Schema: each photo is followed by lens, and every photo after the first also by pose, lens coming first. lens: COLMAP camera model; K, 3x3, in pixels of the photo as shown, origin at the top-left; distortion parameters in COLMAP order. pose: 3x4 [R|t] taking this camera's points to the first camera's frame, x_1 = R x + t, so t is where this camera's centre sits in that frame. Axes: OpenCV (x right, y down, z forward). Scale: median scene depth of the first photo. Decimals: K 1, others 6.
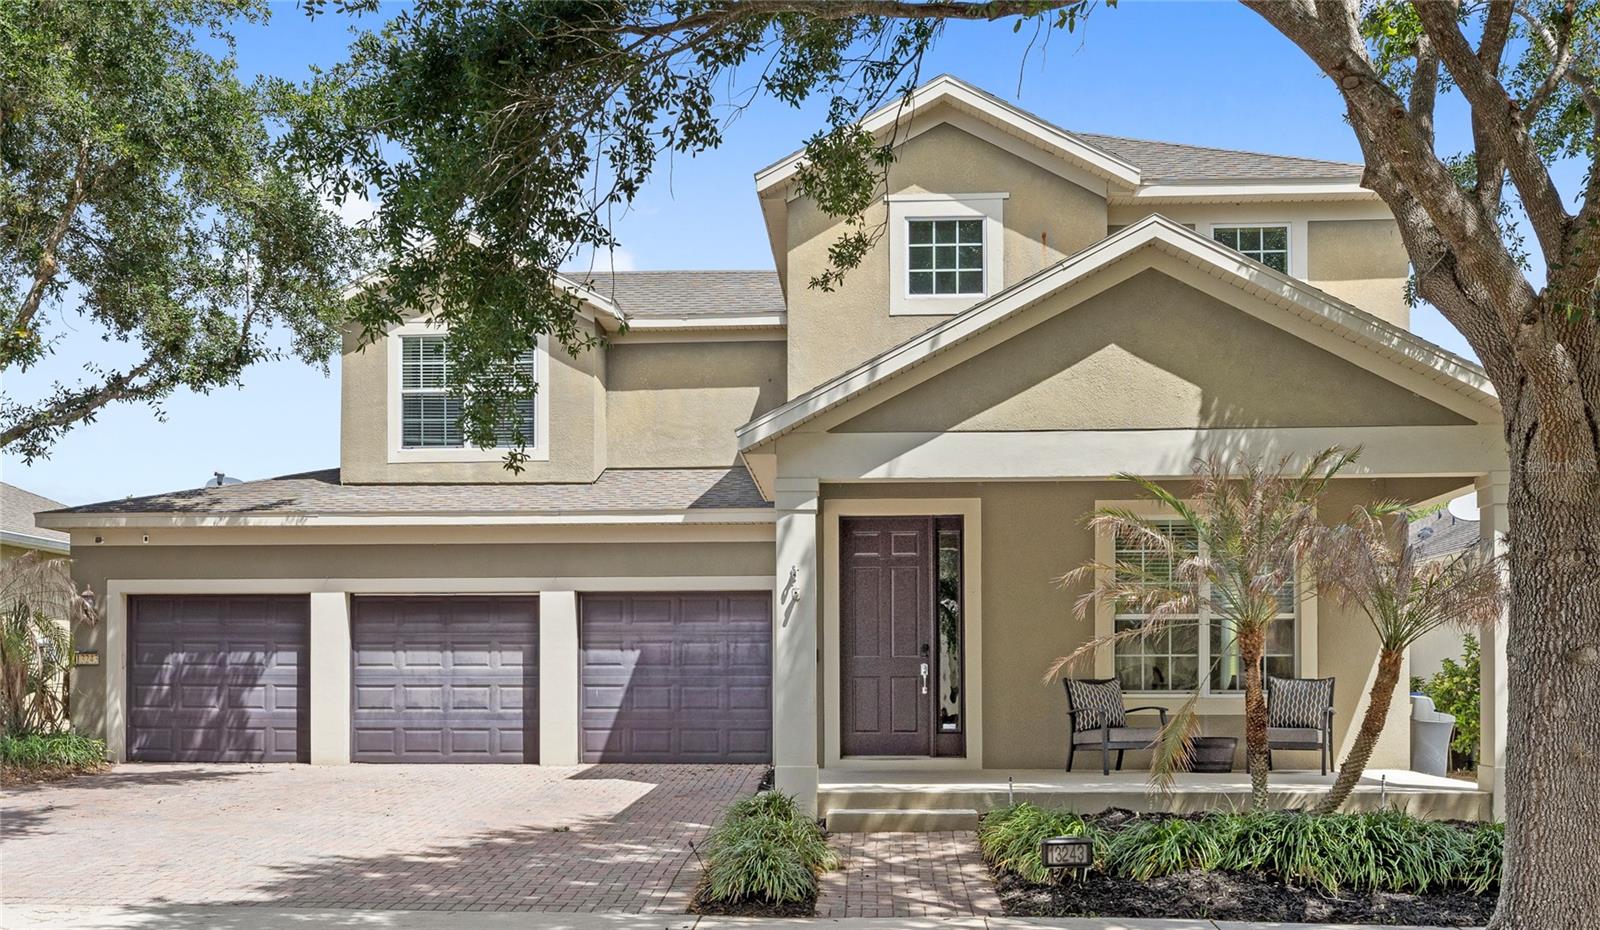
lens RADIAL K [[1312.2, 0, 800.0], [0, 1312.2, 465.0], [0, 0, 1]] dist [-0.002015, 0.002955]
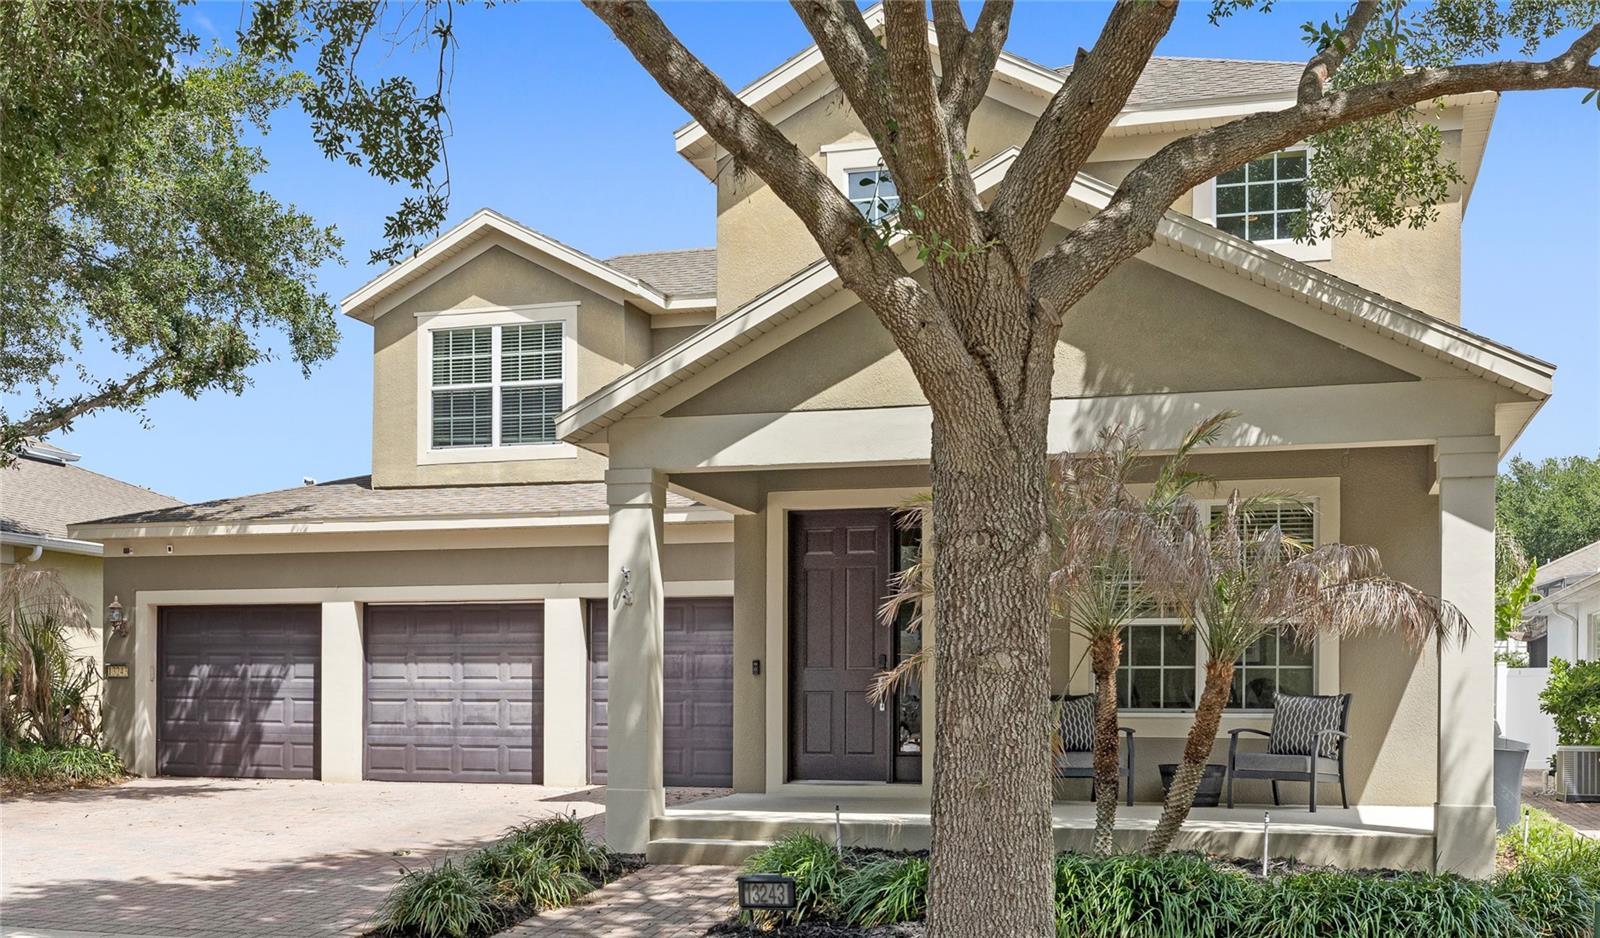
lens RADIAL K [[1454.6, 0, 800.0], [0, 1454.6, 469.0], [0, 0, 1]] dist [-0.008306, -0.008719]
pose [[0.980503, -0.027169, -0.194615, 0.179095], [0.028566, 0.999582, 0.004378, 0.005243], [0.194415, -0.009852, 0.980870, 0.027765]]
